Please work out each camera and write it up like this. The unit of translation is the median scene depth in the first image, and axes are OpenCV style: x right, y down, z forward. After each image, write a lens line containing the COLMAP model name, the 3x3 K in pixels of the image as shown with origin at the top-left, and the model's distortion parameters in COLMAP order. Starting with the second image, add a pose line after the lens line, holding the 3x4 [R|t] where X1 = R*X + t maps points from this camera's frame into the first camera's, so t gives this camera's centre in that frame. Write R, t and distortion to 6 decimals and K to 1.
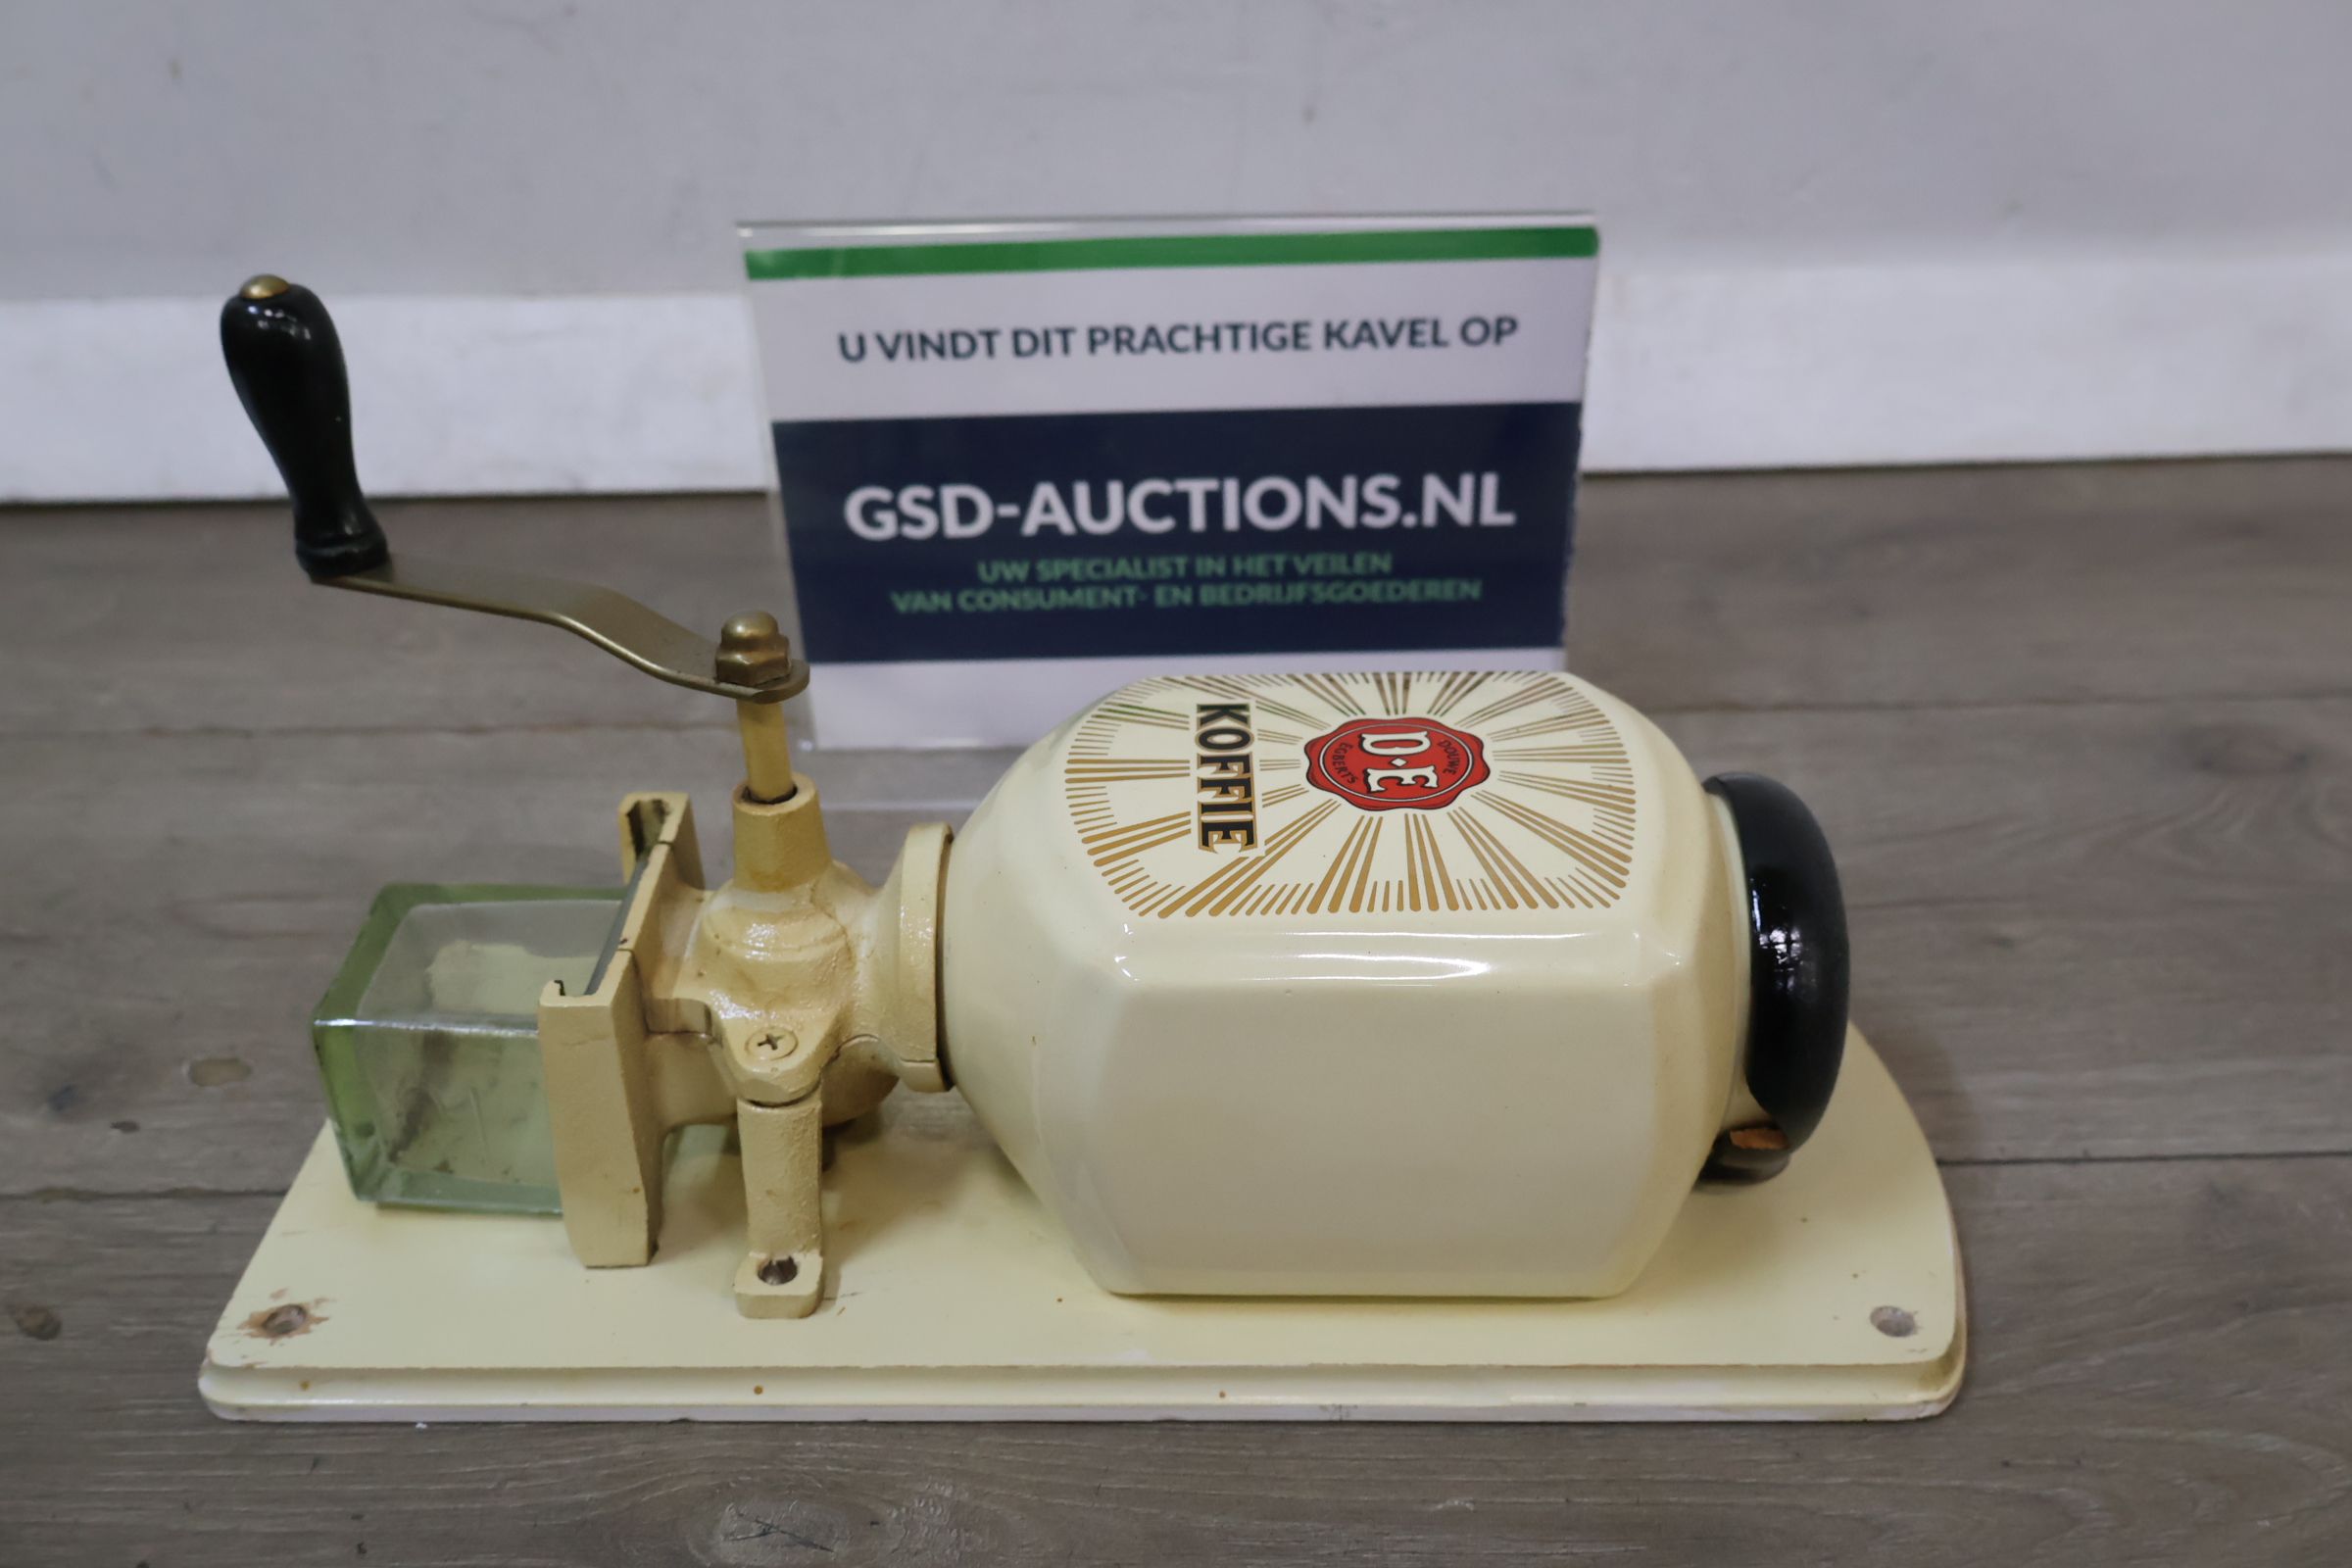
lens RADIAL K [[2173.9, 0, 1170.8], [0, 2173.9, 786.9], [0, 0, 1]] dist [0.015134, 0.004019]
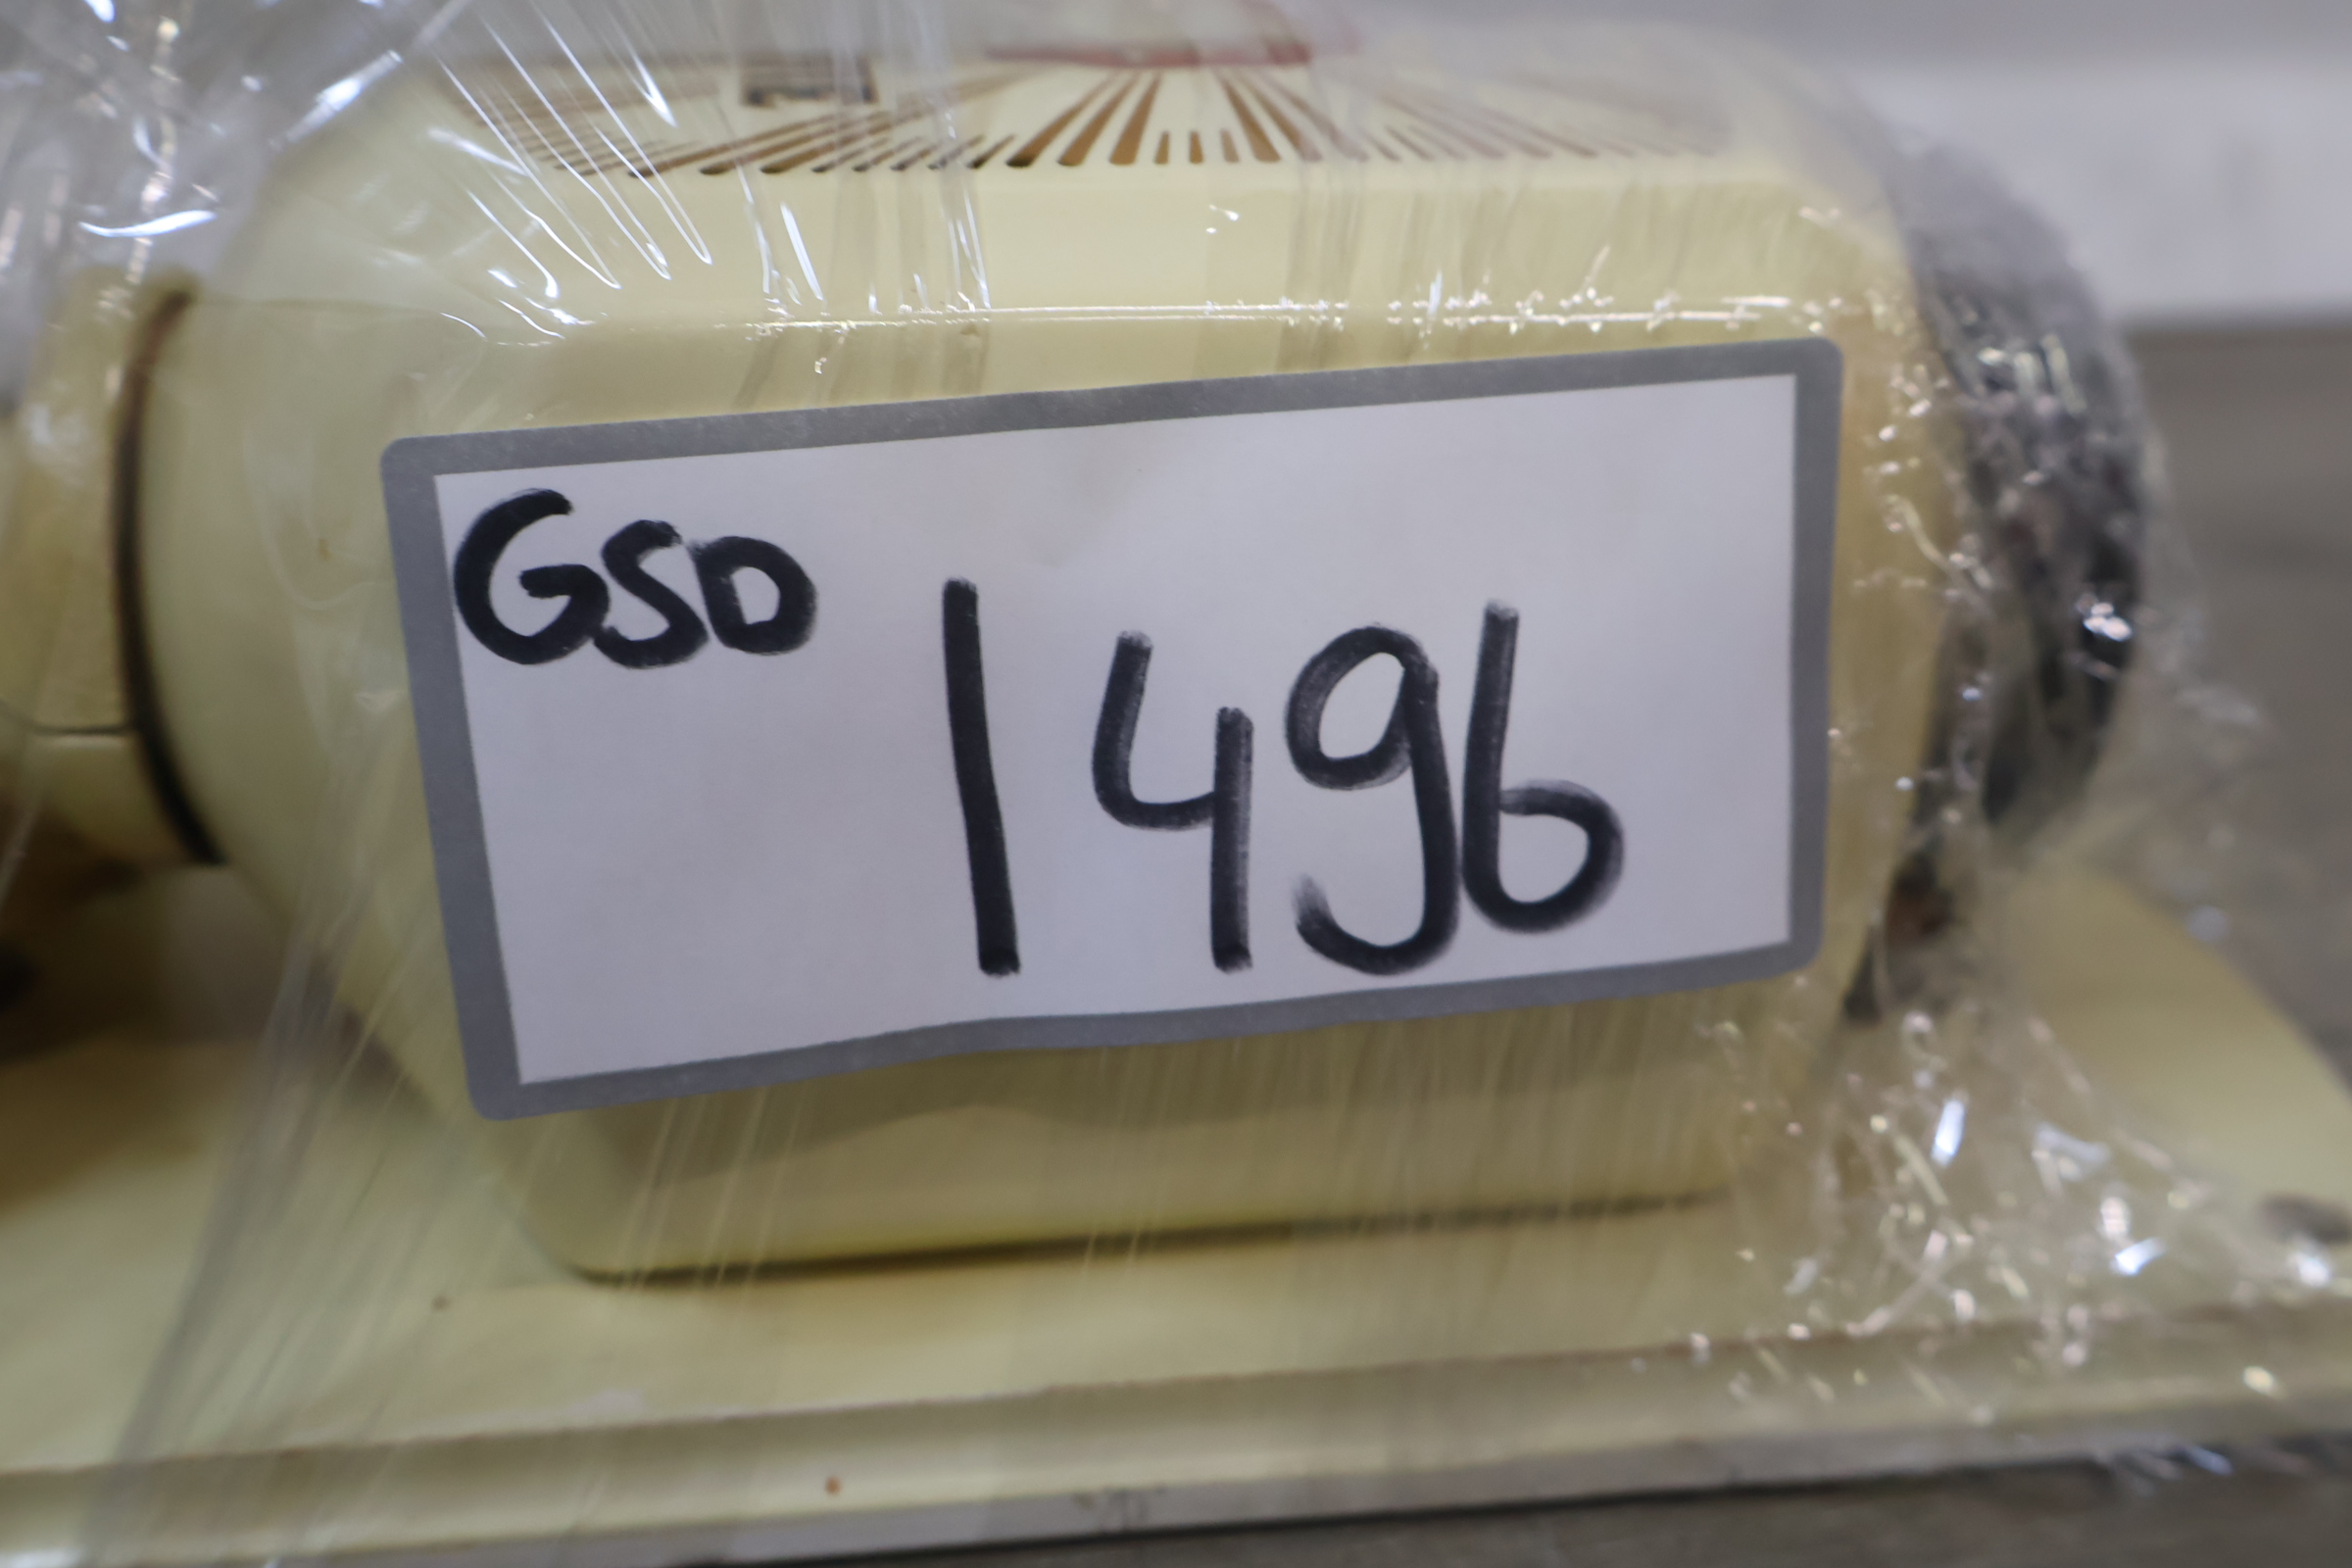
lens RADIAL K [[2173.9, 0, 1170.8], [0, 2173.9, 786.9], [0, 0, 1]] dist [0.015134, 0.004019]
pose [[0.987533, -0.028054, 0.154893, 0.024971], [0.052774, 0.986048, -0.157873, 0.214745], [-0.148303, 0.164079, 0.975236, 0.565614]]
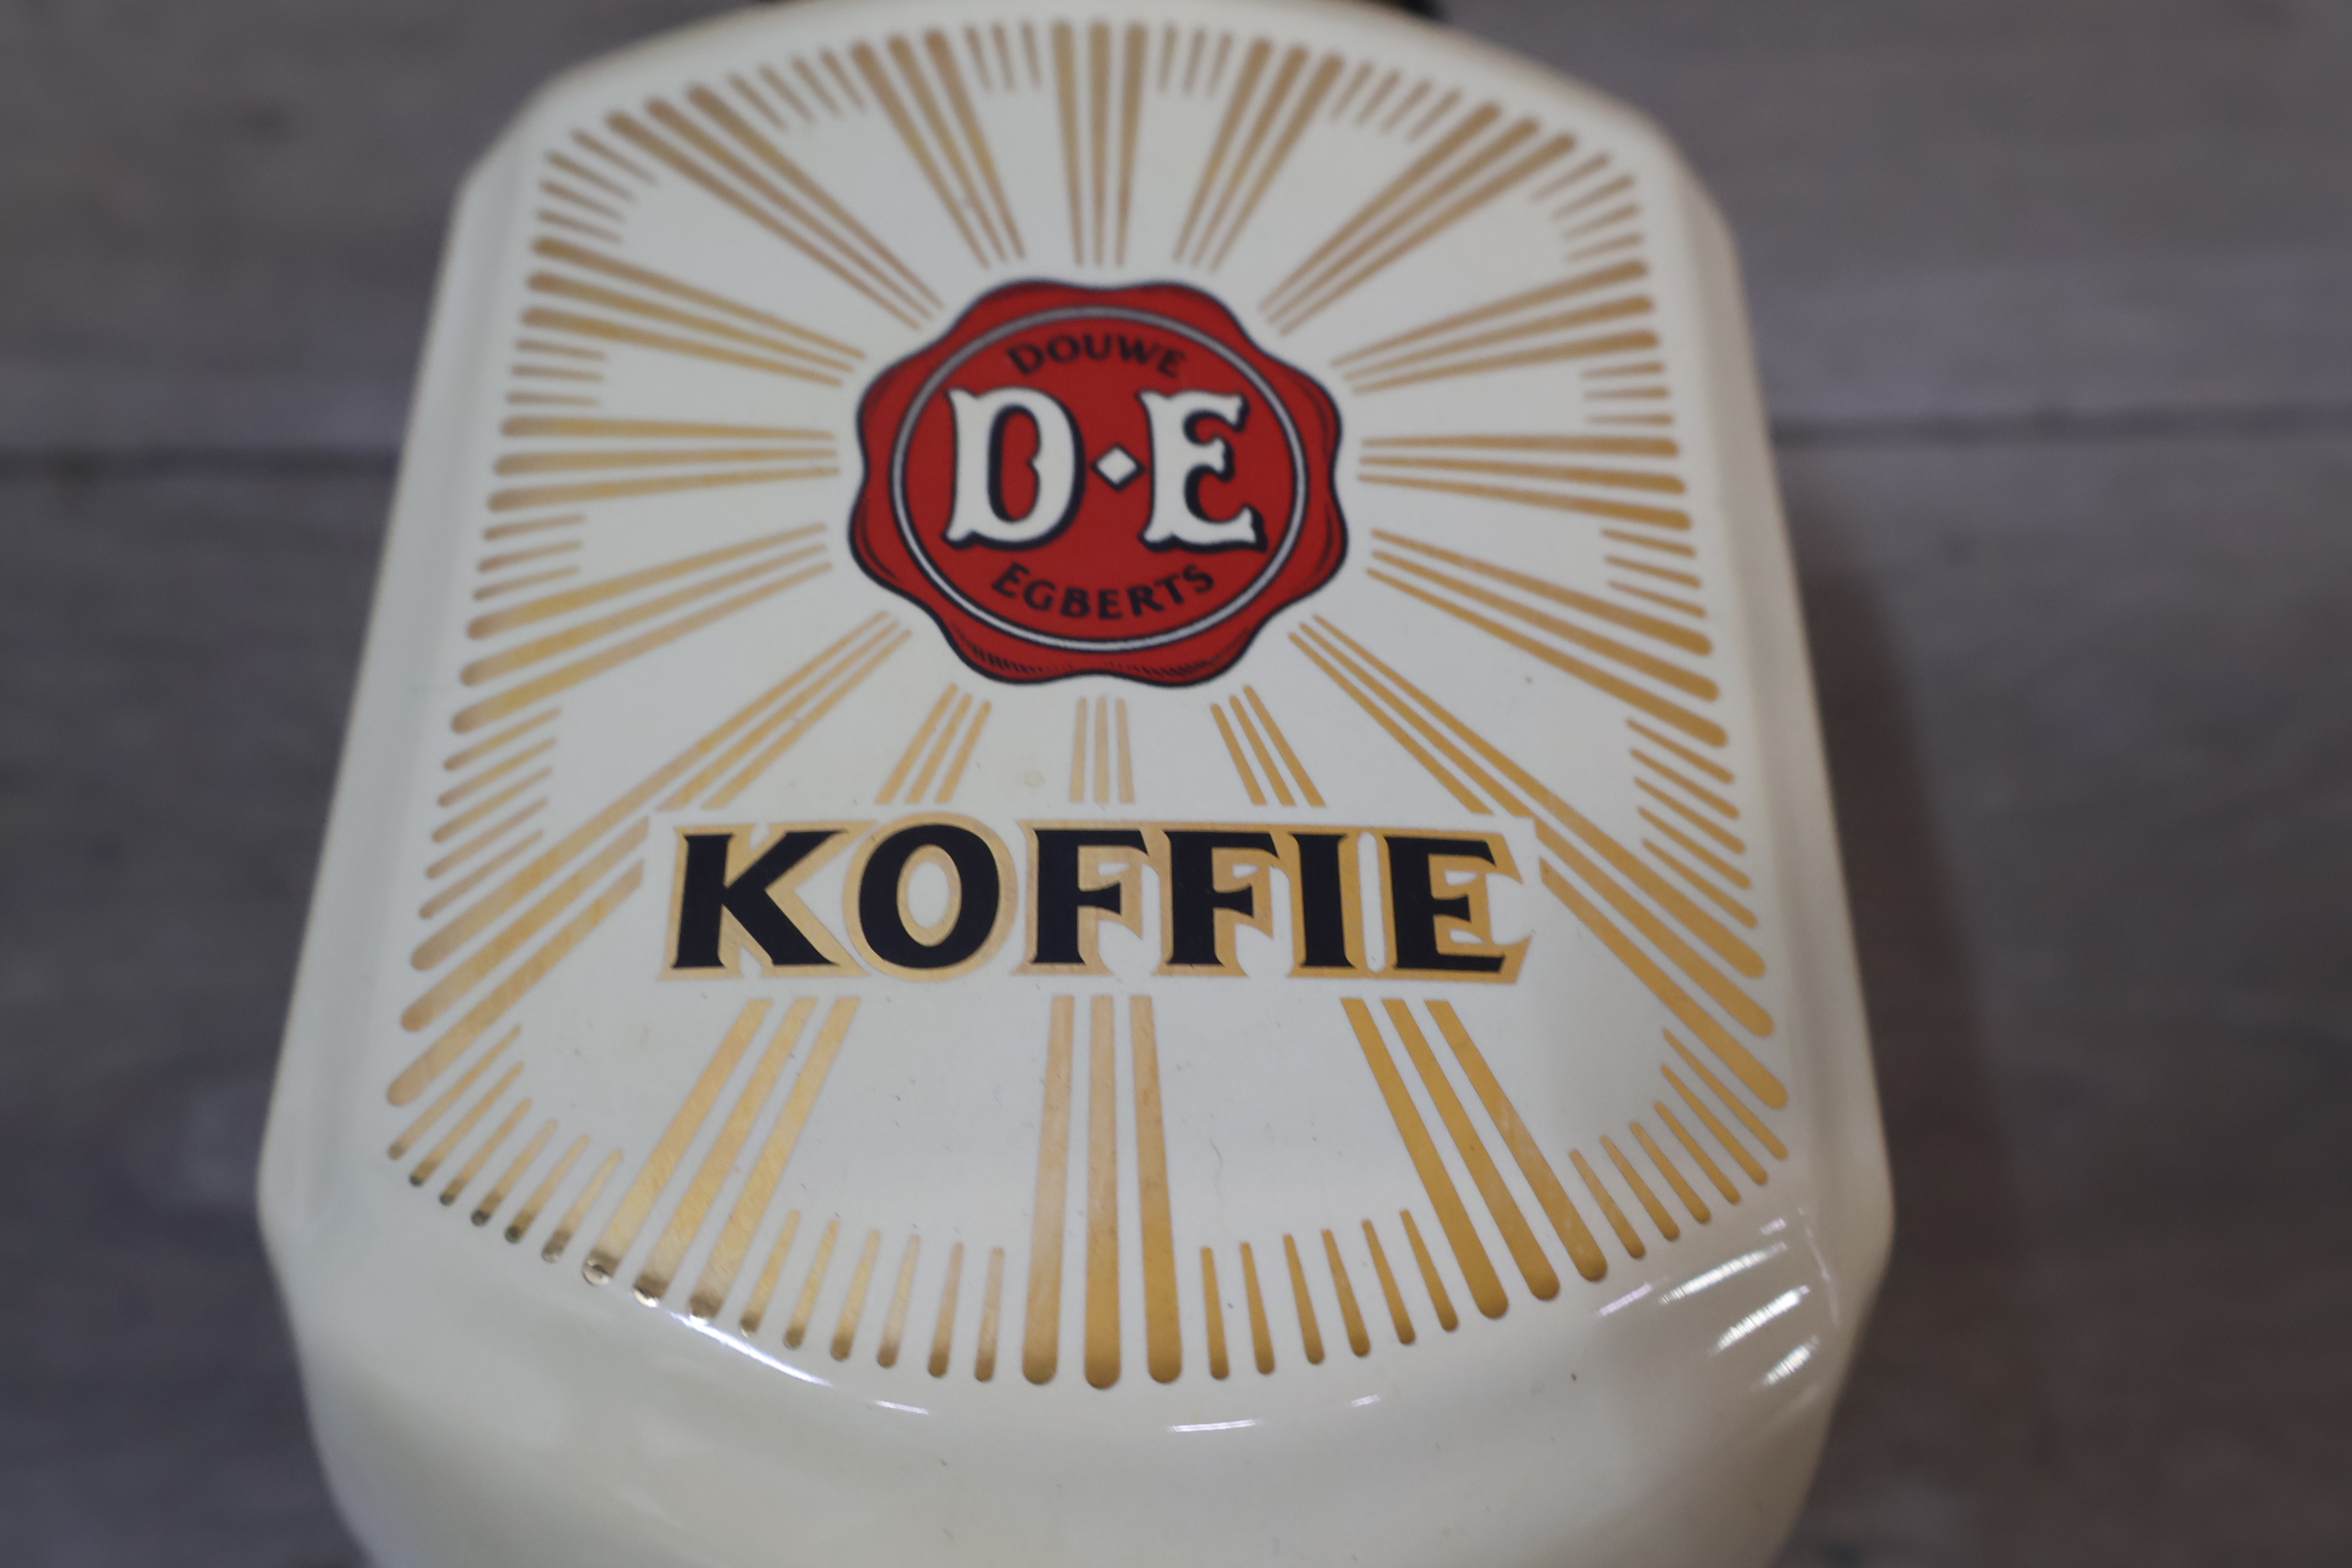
lens RADIAL K [[2118.0, 0, 1133.8], [0, 2118.0, 781.1], [0, 0, 1]] dist [0.005065, 0.002358]
pose [[-0.017072, -0.868168, 0.495977, -0.120308], [0.477938, 0.428622, 0.766719, -0.261616], [-0.878228, 0.250135, 0.407613, 0.853536]]
